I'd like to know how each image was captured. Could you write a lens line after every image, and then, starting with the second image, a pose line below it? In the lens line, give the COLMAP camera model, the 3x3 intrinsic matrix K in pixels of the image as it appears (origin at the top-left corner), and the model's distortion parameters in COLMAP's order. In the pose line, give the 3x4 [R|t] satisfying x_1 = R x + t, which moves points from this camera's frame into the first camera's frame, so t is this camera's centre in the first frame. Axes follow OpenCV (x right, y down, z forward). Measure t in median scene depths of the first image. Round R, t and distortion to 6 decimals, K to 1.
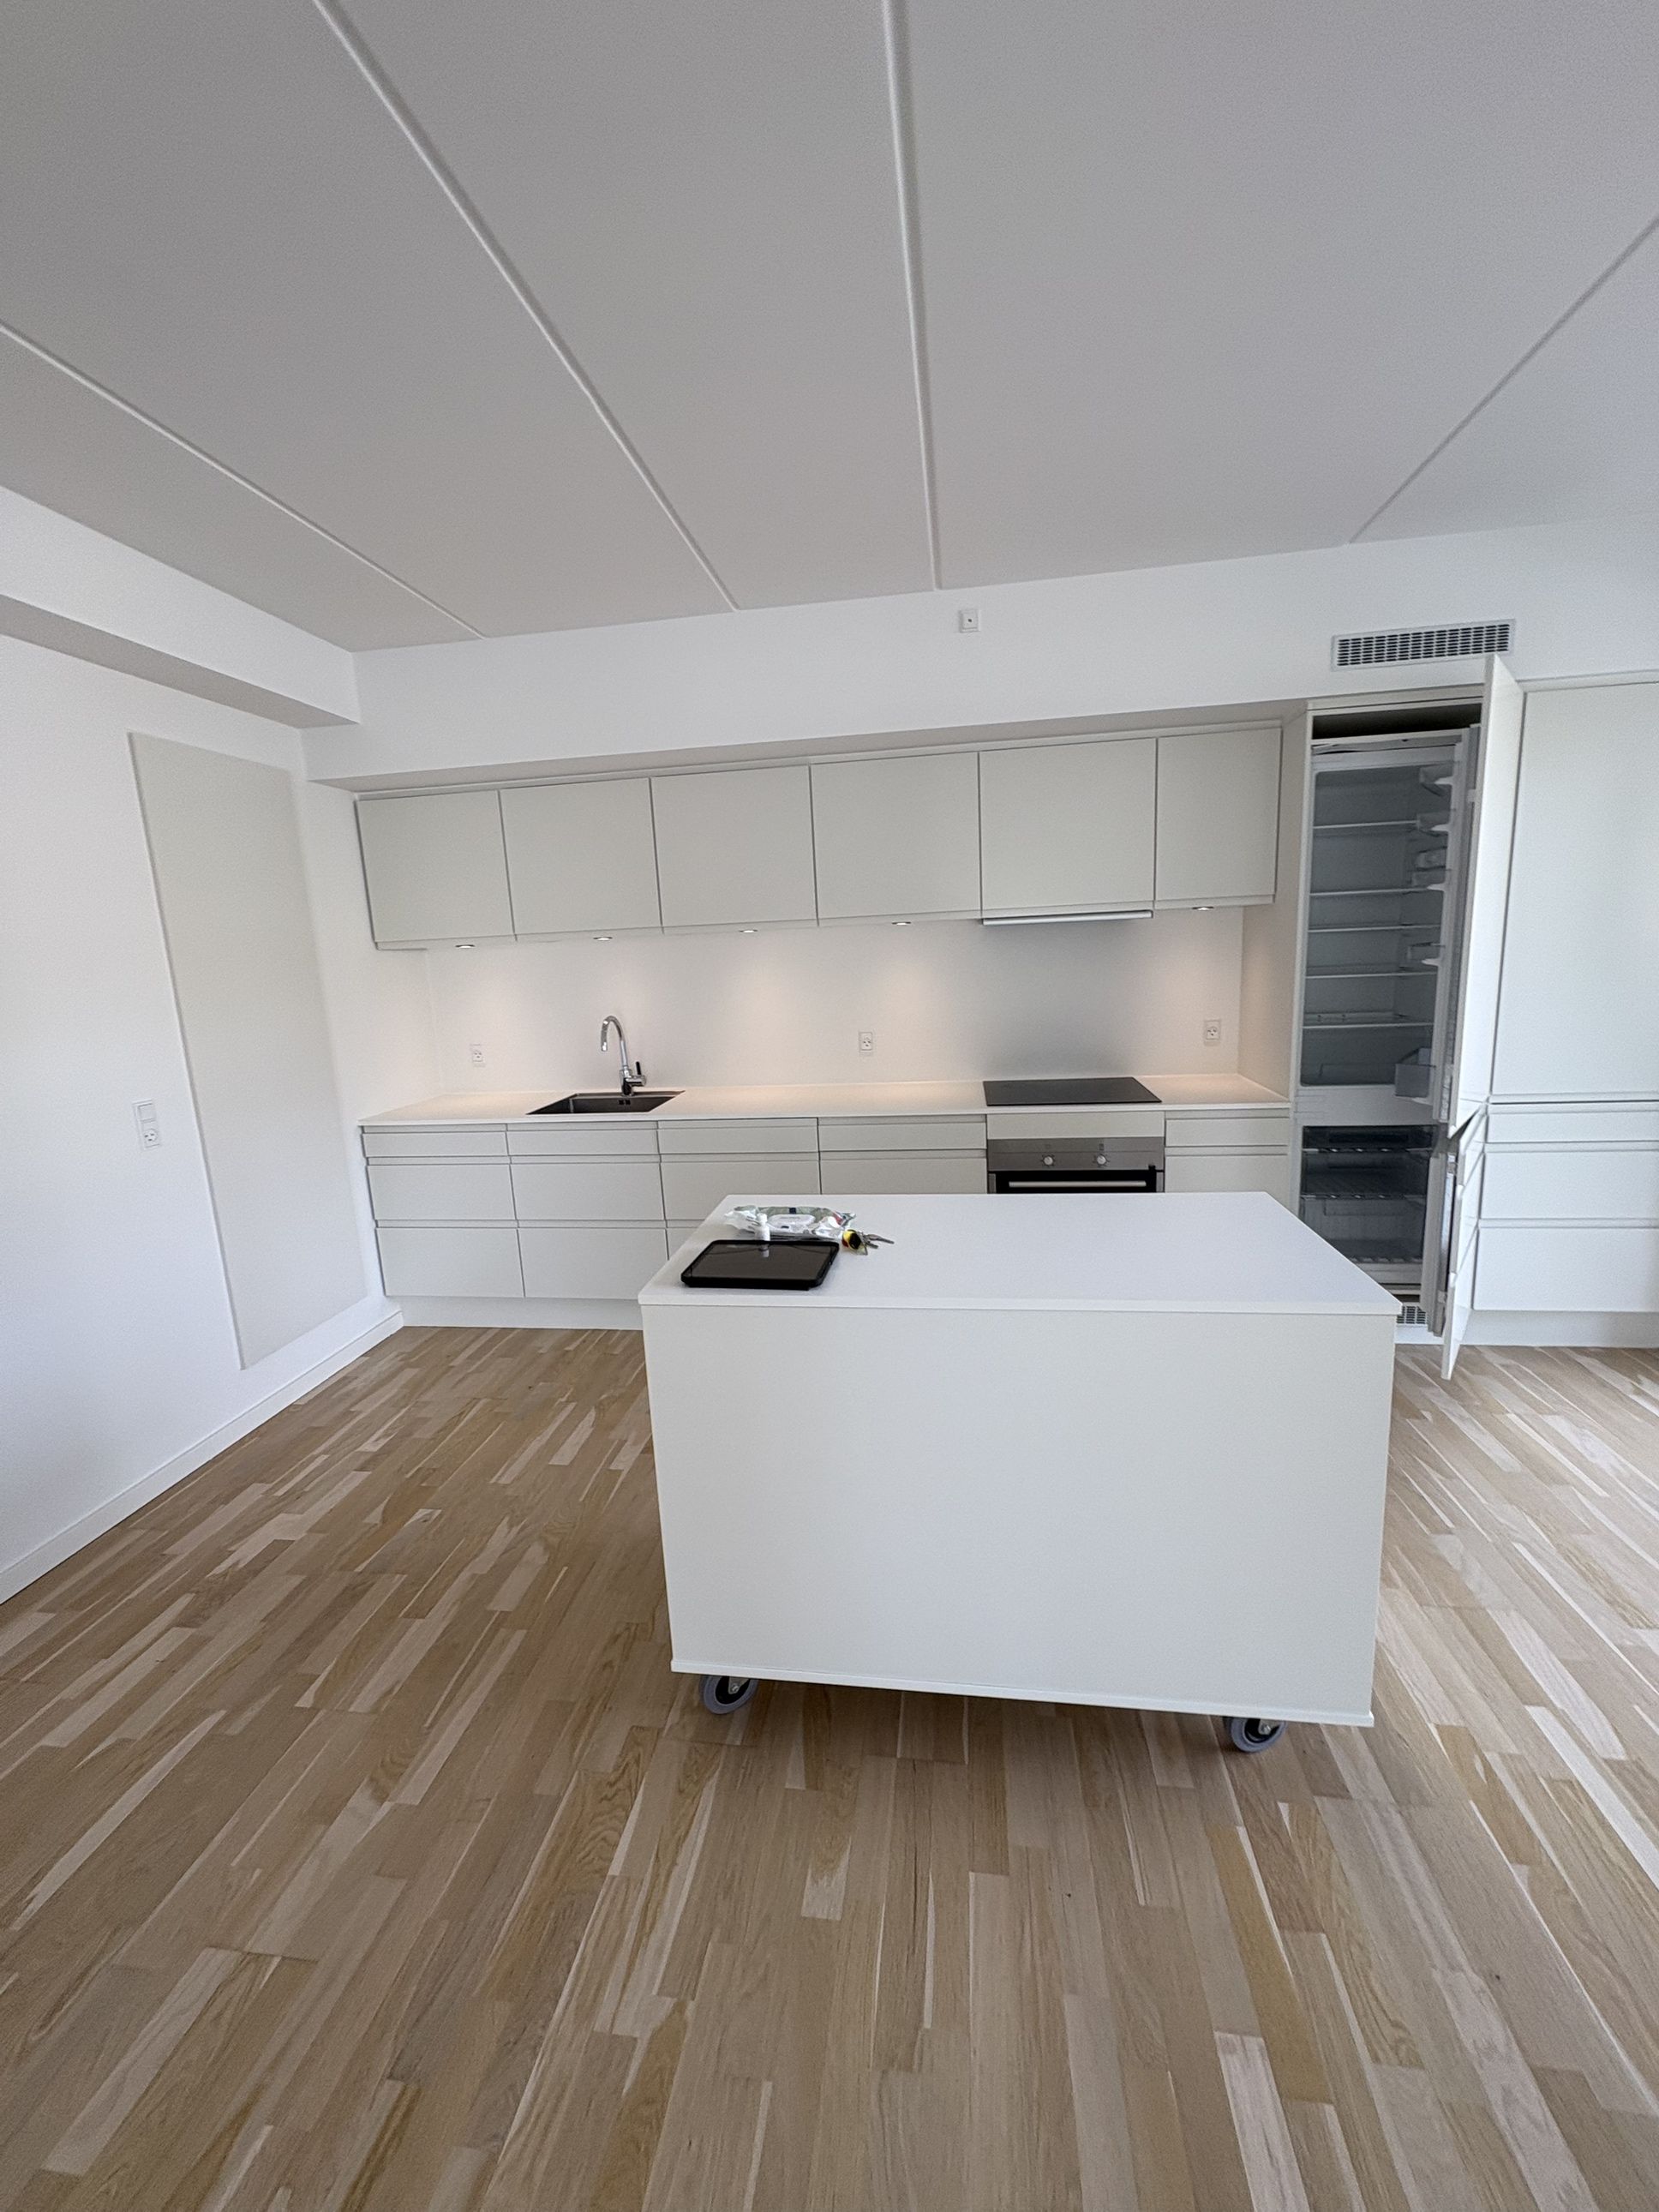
lens RADIAL K [[875.5, 0, 831.0], [0, 875.5, 1104.0], [0, 0, 1]] dist [-0.002254, 0.000150]
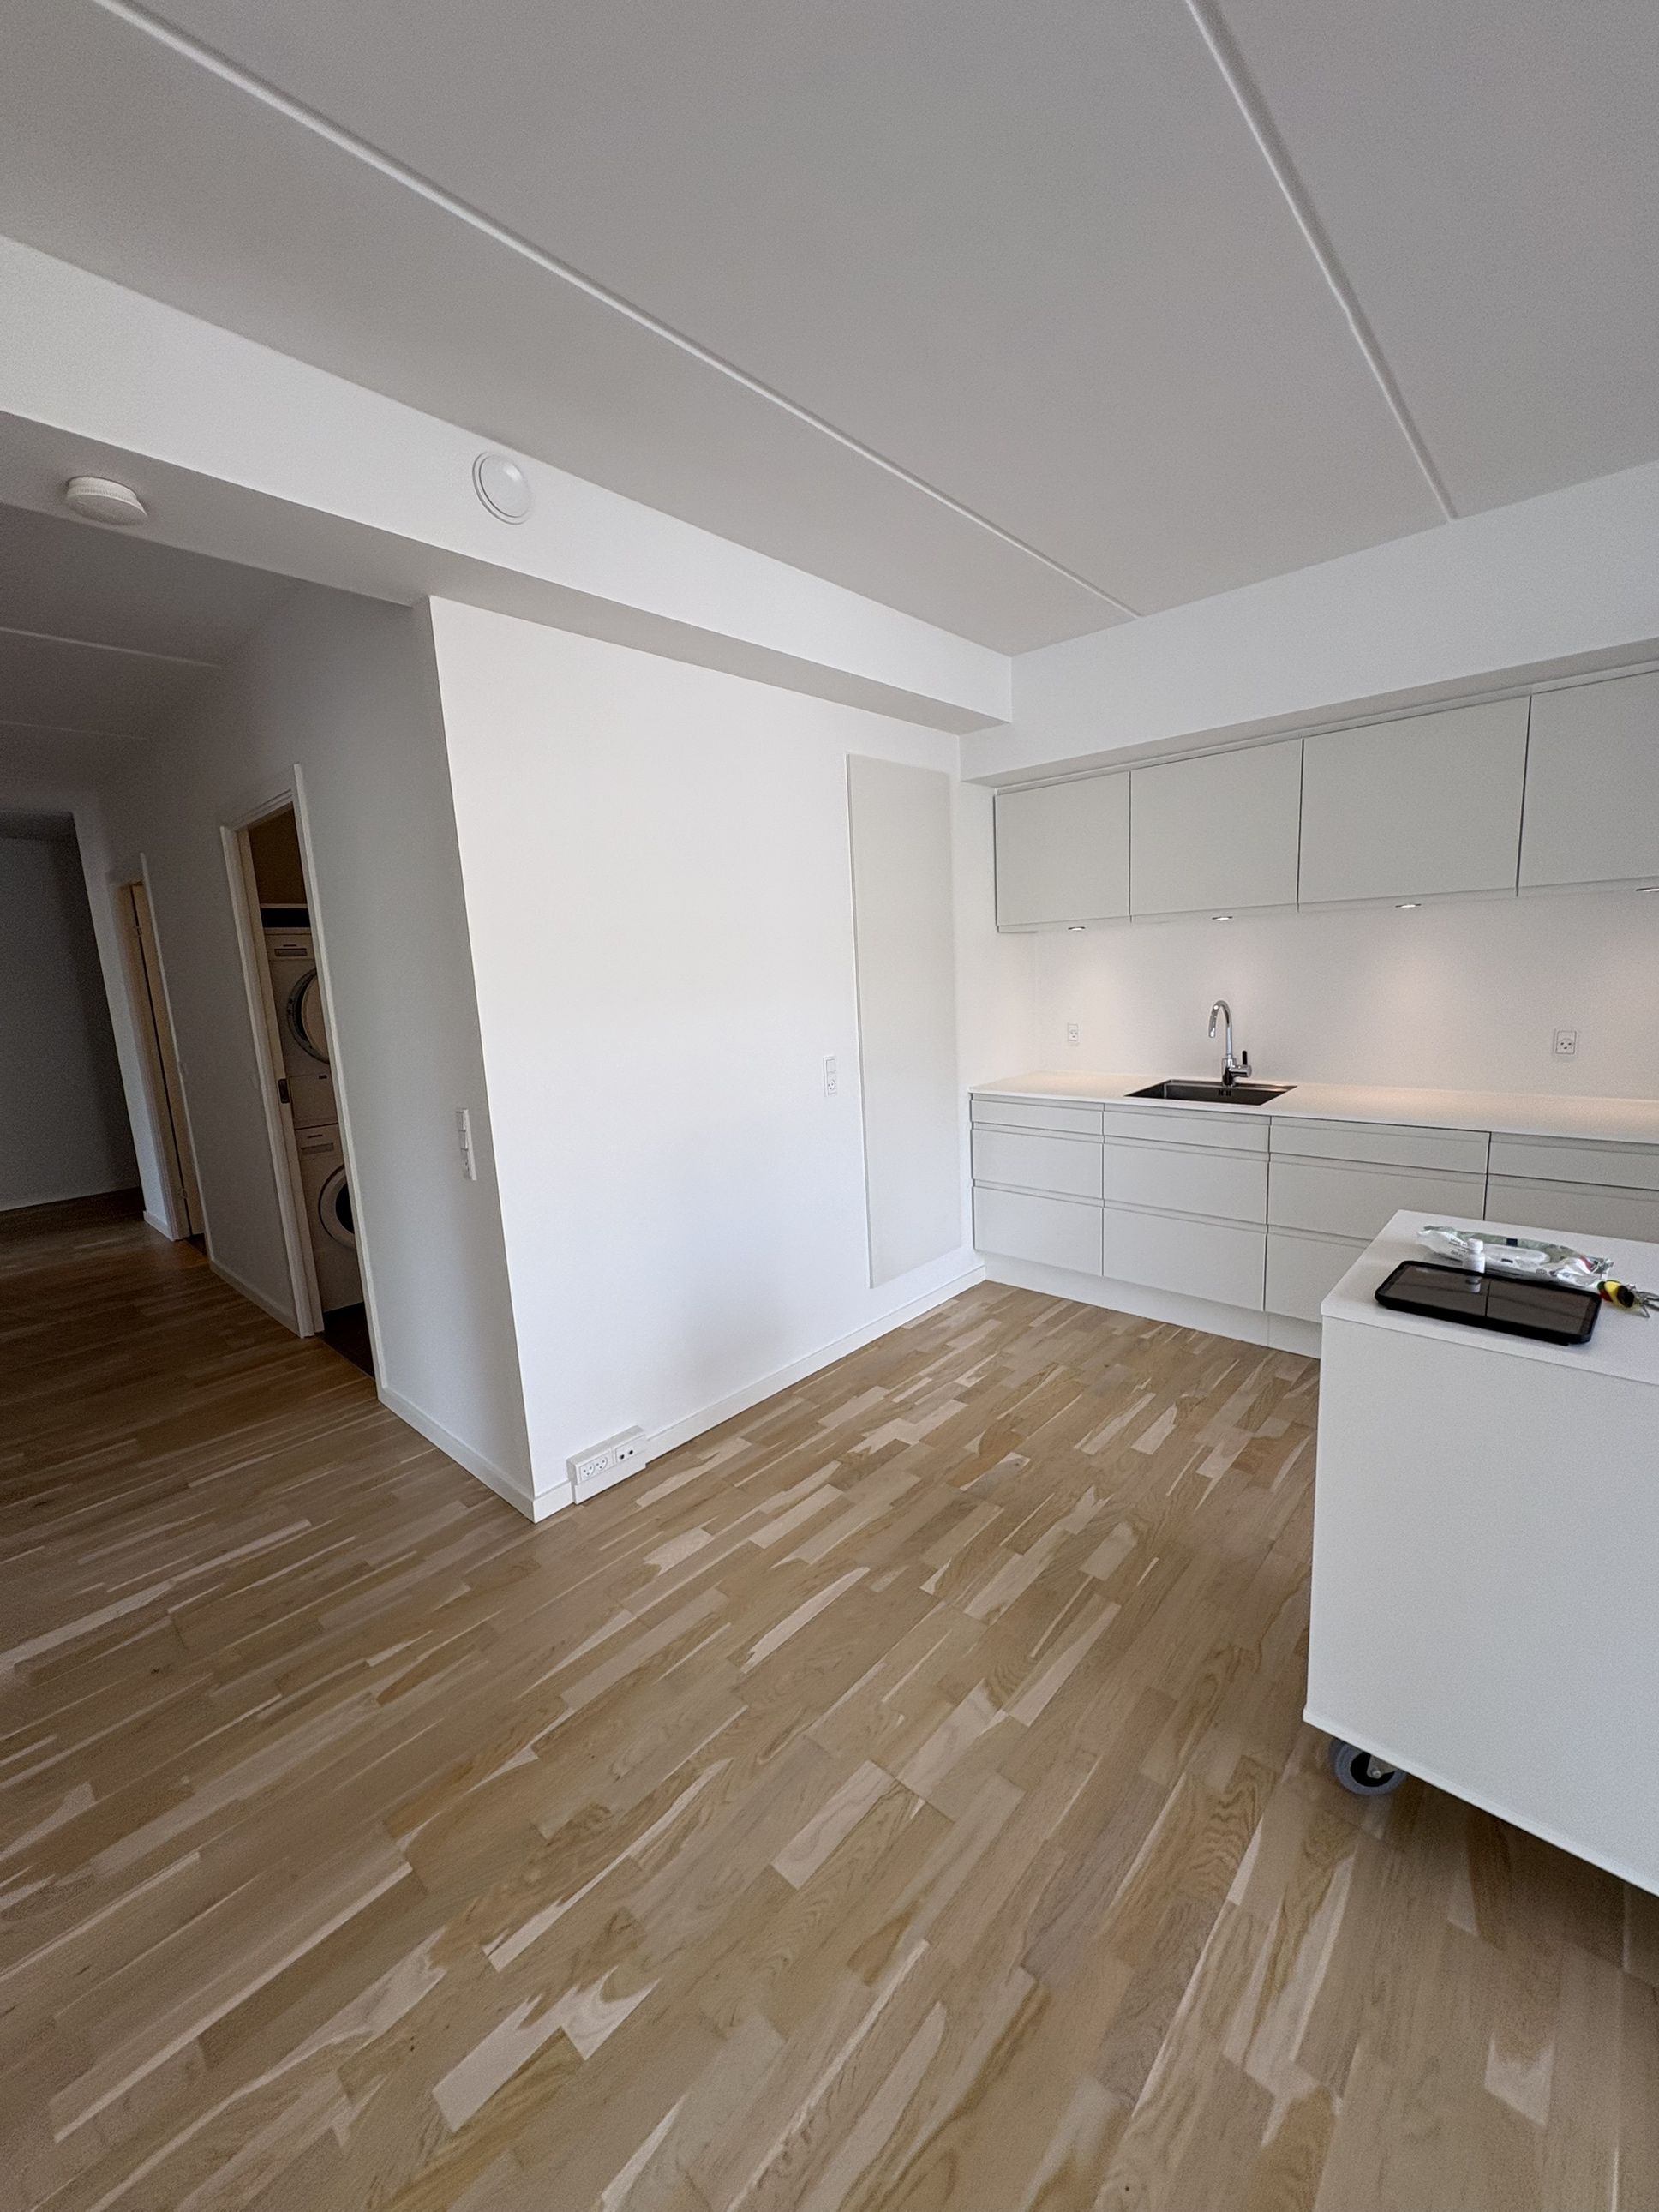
lens RADIAL K [[875.5, 0, 828.7], [0, 875.5, 1103.5], [0, 0, 1]] dist [-0.002254, 0.000150]
pose [[0.826481, 0.096218, -0.554682, -0.123325], [-0.087971, 0.995256, 0.041564, 0.014613], [0.556049, 0.014444, 0.831024, -0.030679]]
